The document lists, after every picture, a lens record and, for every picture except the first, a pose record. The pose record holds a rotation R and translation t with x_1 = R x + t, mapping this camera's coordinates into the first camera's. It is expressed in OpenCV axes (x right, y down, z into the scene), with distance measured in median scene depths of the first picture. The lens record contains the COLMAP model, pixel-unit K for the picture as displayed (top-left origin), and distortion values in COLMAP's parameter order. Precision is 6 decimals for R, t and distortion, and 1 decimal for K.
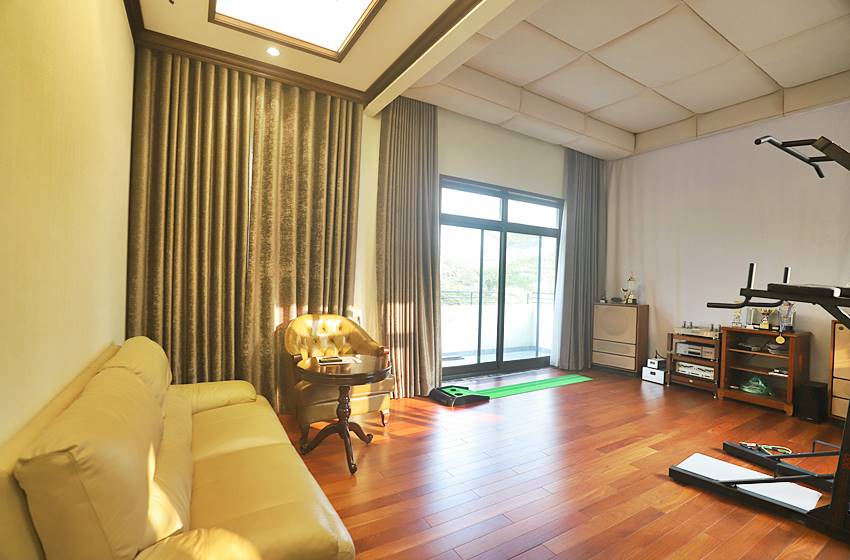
lens RADIAL K [[389.1, 0, 425.7], [0, 389.1, 281.4], [0, 0, 1]] dist [-0.021288, 0.000583]
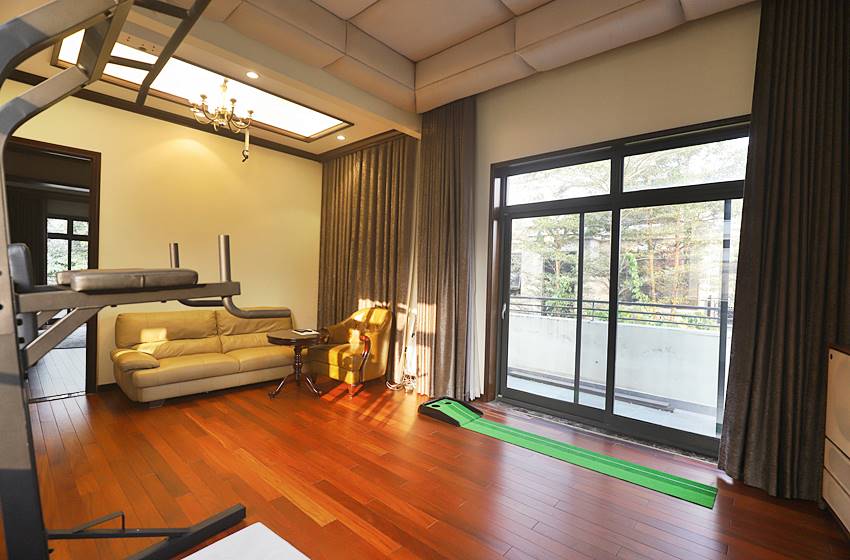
lens RADIAL K [[389.1, 0, 425.6], [0, 389.1, 275.8], [0, 0, 1]] dist [-0.021288, 0.000583]
pose [[0.281783, -0.010767, -0.959418, 0.737007], [-0.020036, 0.999653, -0.017104, -0.002561], [0.959269, 0.024042, 0.281470, 0.536751]]
